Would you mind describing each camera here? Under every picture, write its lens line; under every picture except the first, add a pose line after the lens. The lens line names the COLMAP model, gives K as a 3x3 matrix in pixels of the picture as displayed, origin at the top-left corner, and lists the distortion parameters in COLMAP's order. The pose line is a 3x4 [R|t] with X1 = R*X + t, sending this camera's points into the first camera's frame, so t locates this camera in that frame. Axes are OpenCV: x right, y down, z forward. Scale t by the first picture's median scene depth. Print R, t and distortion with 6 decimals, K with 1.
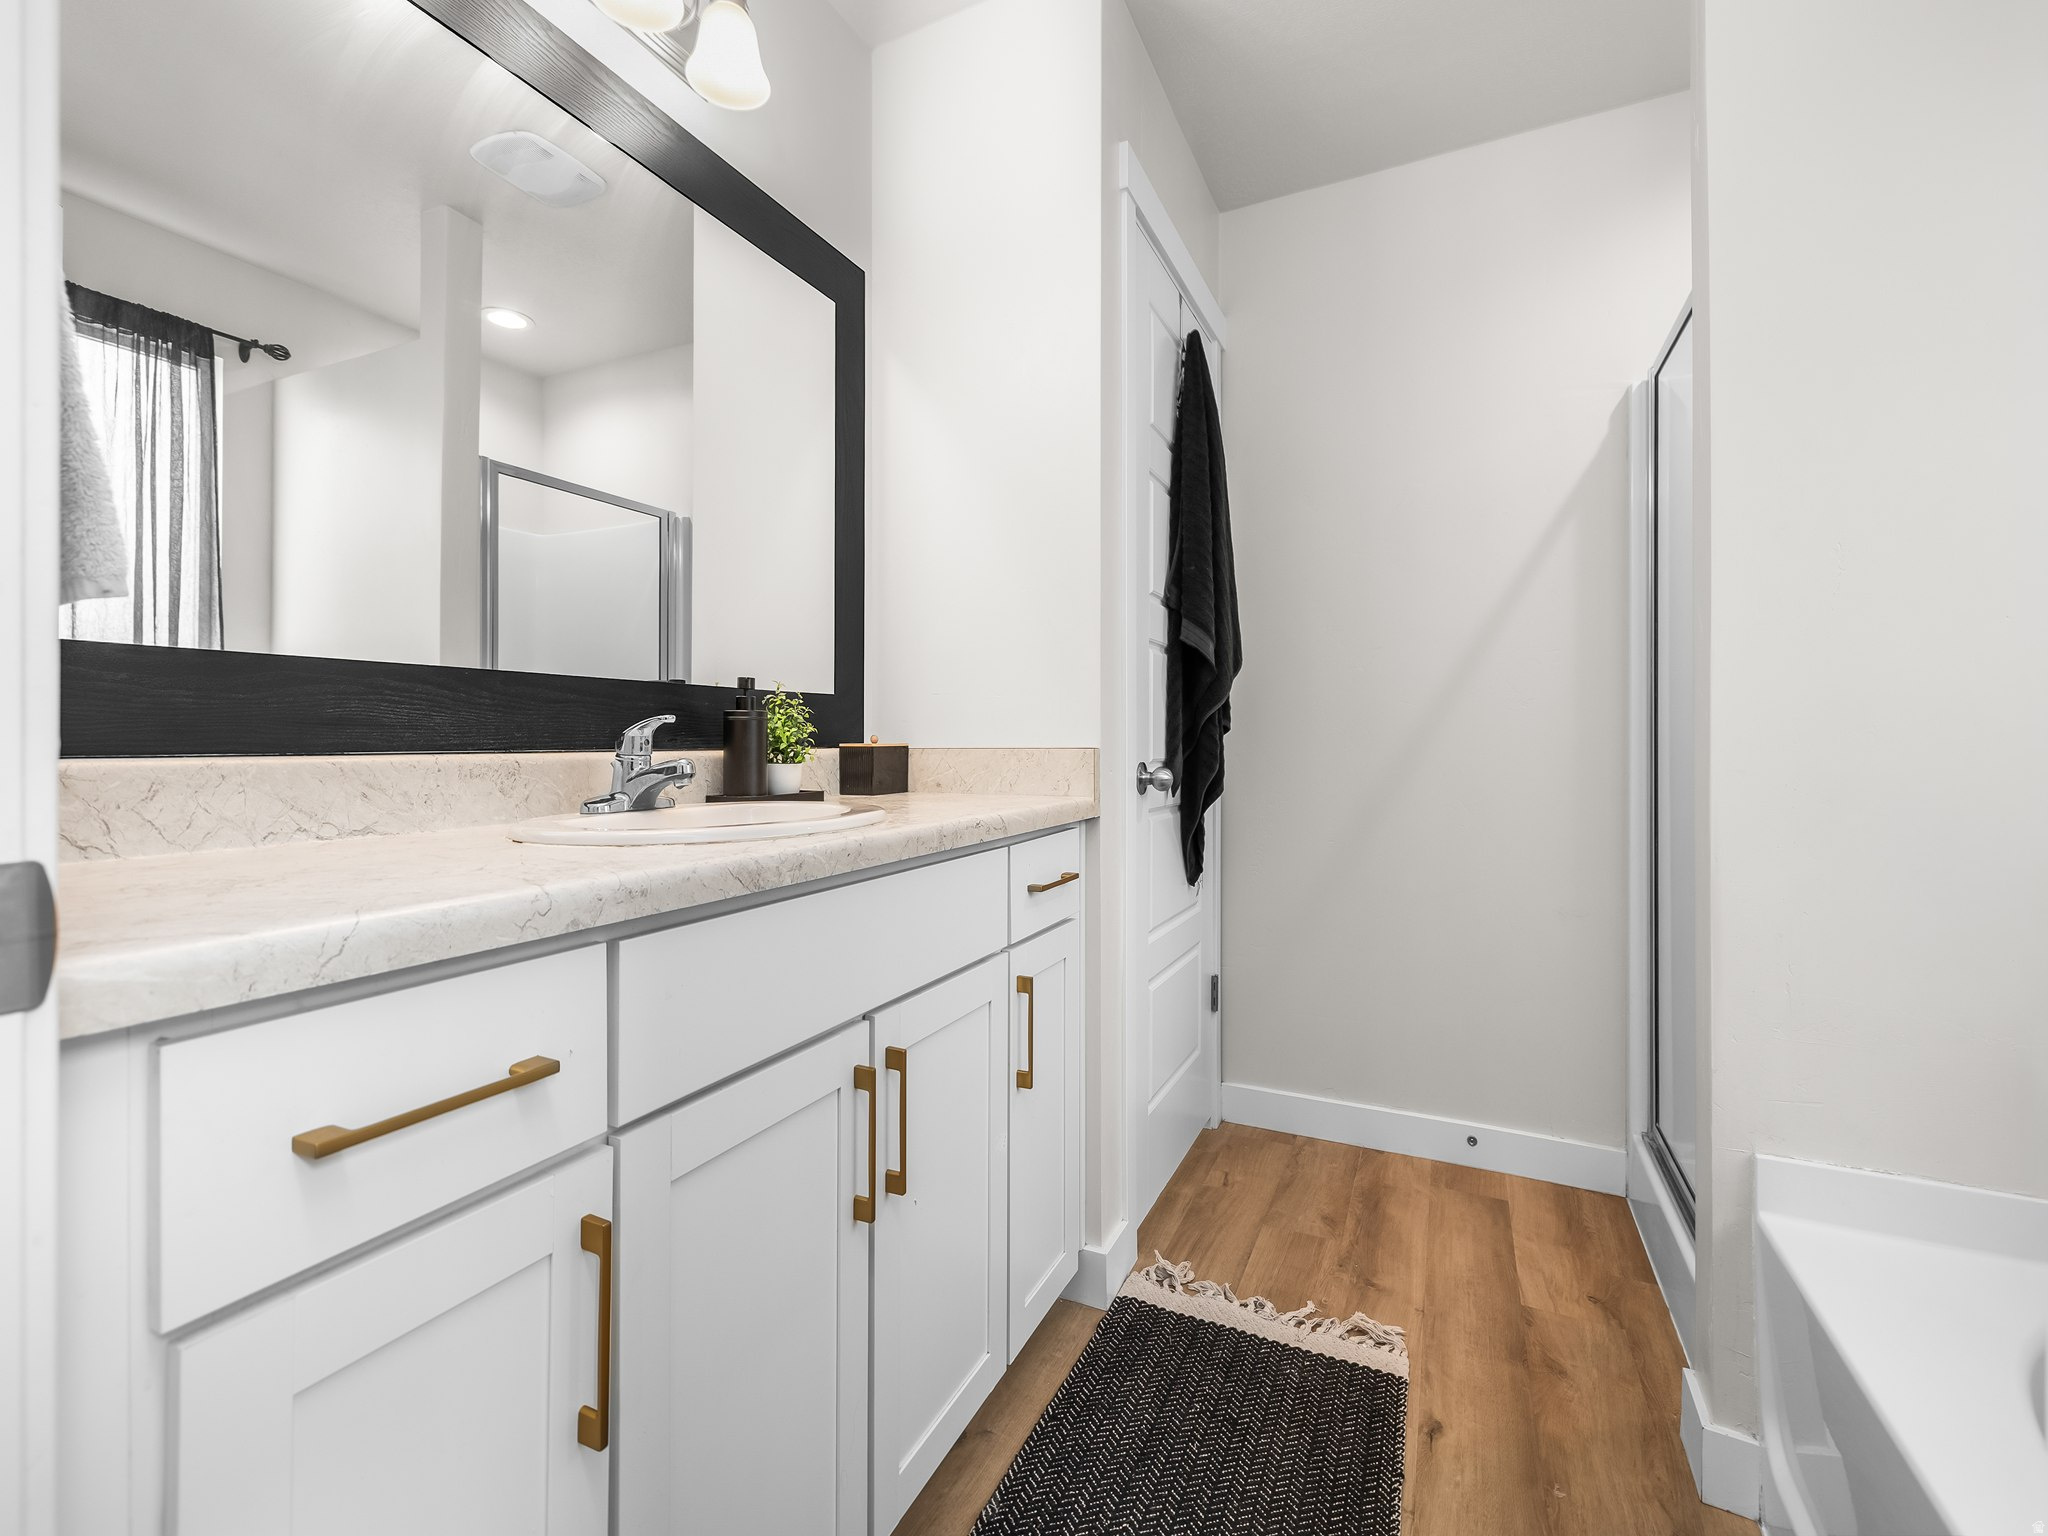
lens RADIAL K [[866.0, 0, 1023.4], [0, 866.0, 750.1], [0, 0, 1]] dist [0.000529, 0.000063]
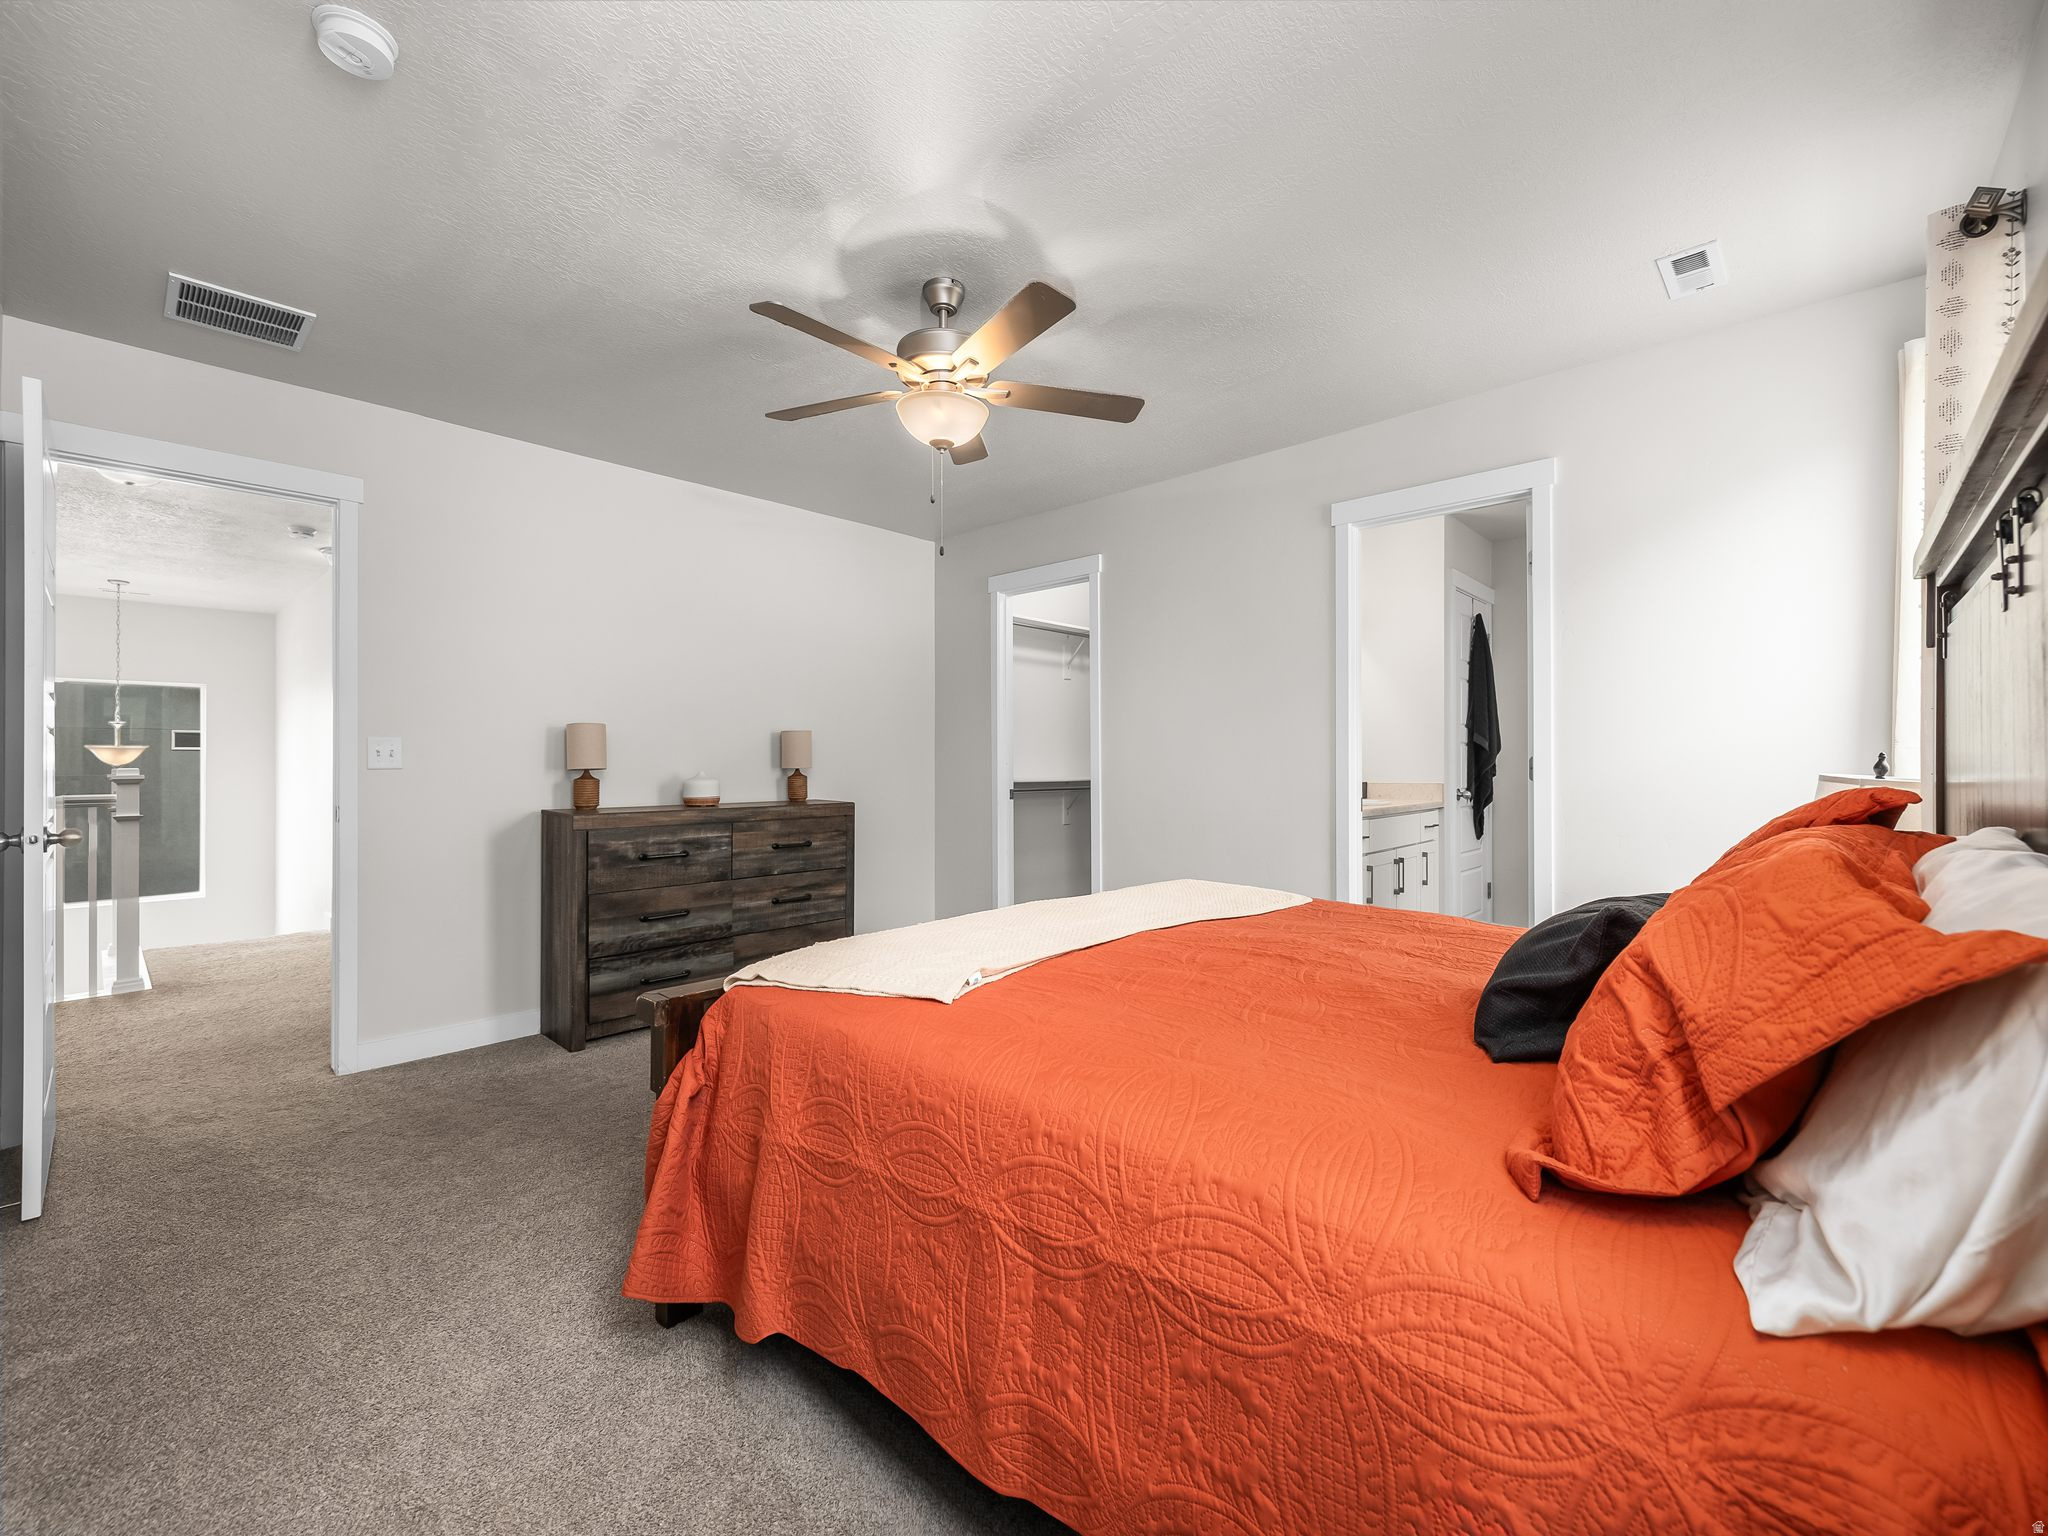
lens RADIAL K [[866.0, 0, 1028.2], [0, 866.0, 771.9], [0, 0, 1]] dist [0.000529, 0.000063]
pose [[0.962076, -0.000694, -0.272782, -0.381373], [-0.002304, 0.999940, -0.010672, -0.004919], [0.272773, 0.010896, 0.962017, -1.794716]]
